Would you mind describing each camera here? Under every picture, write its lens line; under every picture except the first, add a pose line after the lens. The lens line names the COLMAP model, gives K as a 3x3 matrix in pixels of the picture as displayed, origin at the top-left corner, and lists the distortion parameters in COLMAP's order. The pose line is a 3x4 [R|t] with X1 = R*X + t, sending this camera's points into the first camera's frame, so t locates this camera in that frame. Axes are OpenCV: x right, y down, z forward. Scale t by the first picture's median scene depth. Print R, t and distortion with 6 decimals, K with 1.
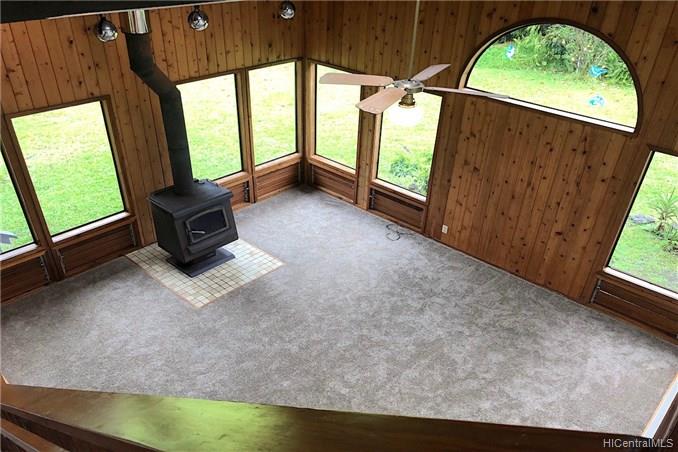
lens RADIAL K [[561.2, 0, 336.8], [0, 561.2, 275.6], [0, 0, 1]] dist [0.016061, 0.005585]
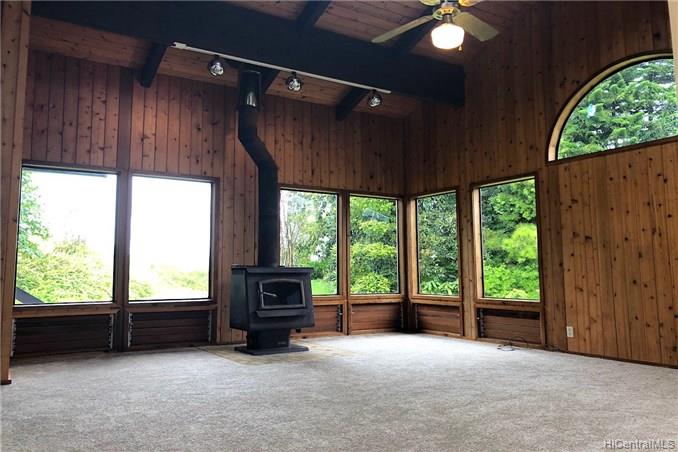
lens RADIAL K [[561.2, 0, 330.5], [0, 561.2, 171.2], [0, 0, 1]] dist [0.016061, 0.005585]
pose [[0.963650, -0.068984, -0.258109, 0.093321], [-0.131259, 0.719215, -0.682276, 0.362986], [0.232702, 0.691355, 0.684016, 0.234203]]
